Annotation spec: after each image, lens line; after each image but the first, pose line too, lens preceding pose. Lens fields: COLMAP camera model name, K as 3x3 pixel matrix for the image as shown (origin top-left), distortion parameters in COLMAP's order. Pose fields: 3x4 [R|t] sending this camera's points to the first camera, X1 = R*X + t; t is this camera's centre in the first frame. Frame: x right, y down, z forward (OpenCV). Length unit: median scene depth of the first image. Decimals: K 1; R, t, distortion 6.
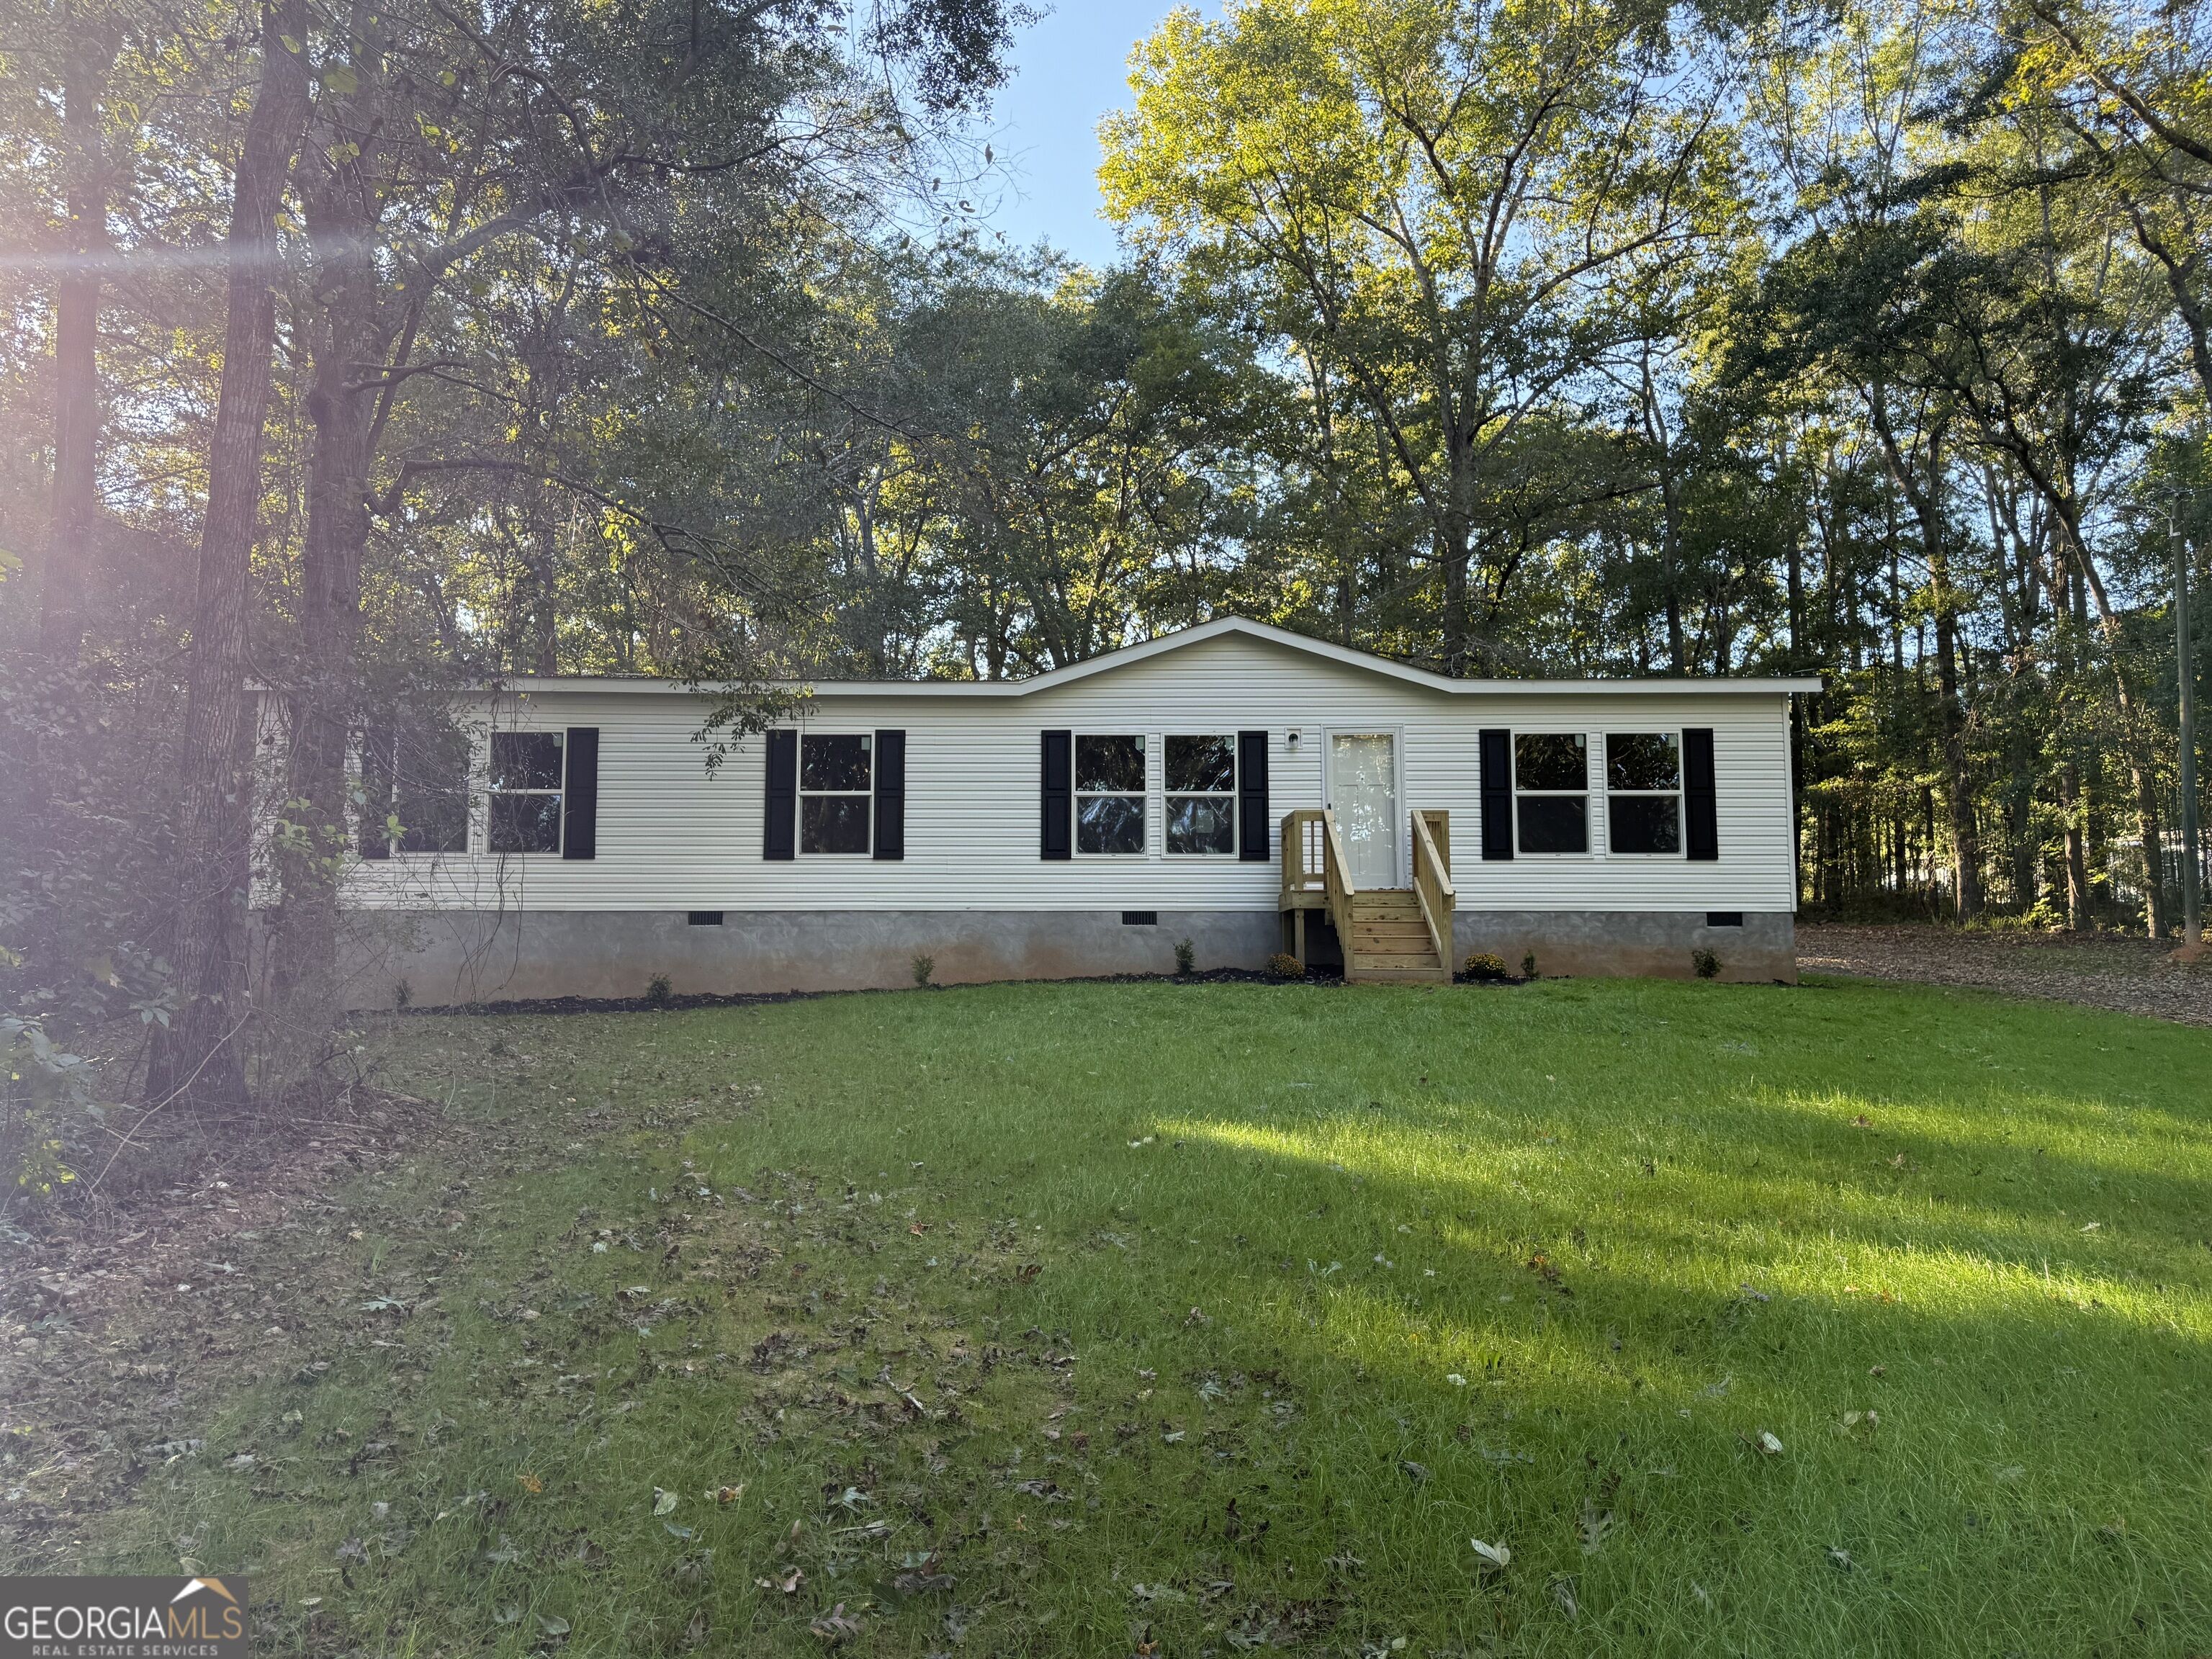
lens RADIAL K [[1837.6, 0, 1088.4], [0, 1837.6, 820.4], [0, 0, 1]] dist [0.184935, -0.097287]
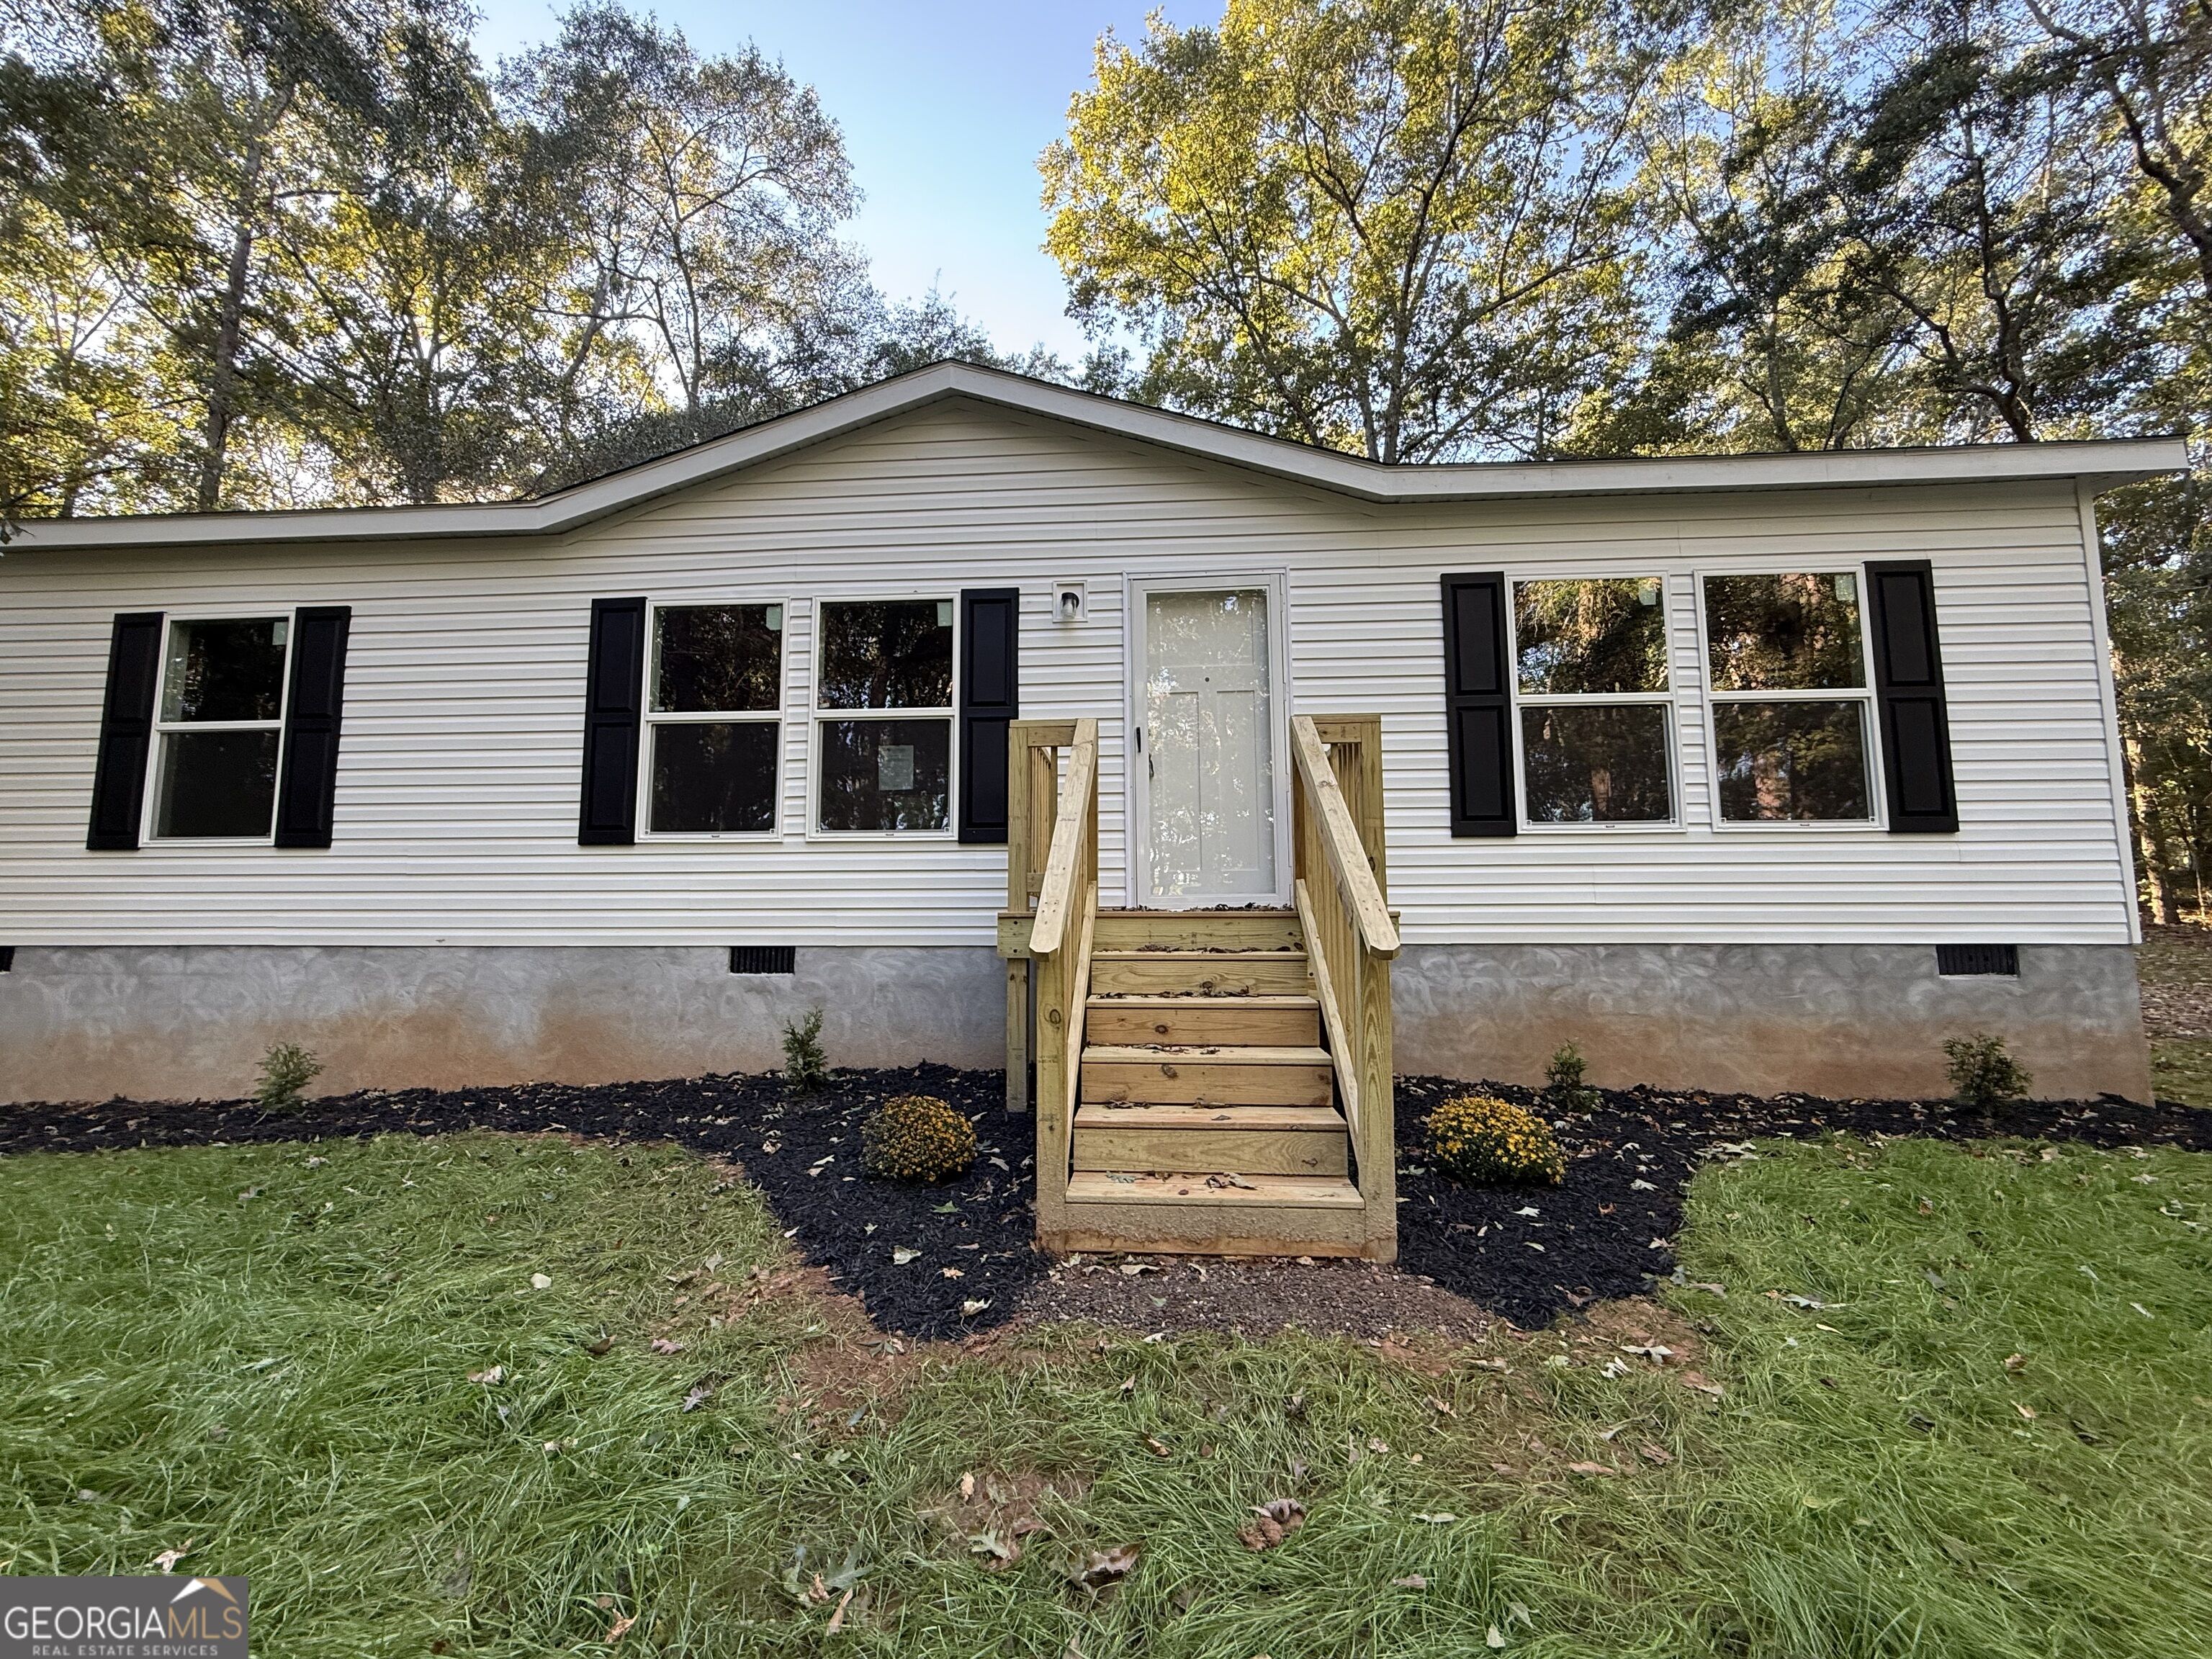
lens RADIAL K [[941.0, 0, 1110.8], [0, 941.0, 826.5], [0, 0, 1]] dist [-0.002577, 0.000553]
pose [[0.996098, -0.010630, -0.087610, 0.145207], [0.009891, 0.999912, -0.008866, 0.019686], [0.087697, 0.007964, 0.996115, 0.746985]]
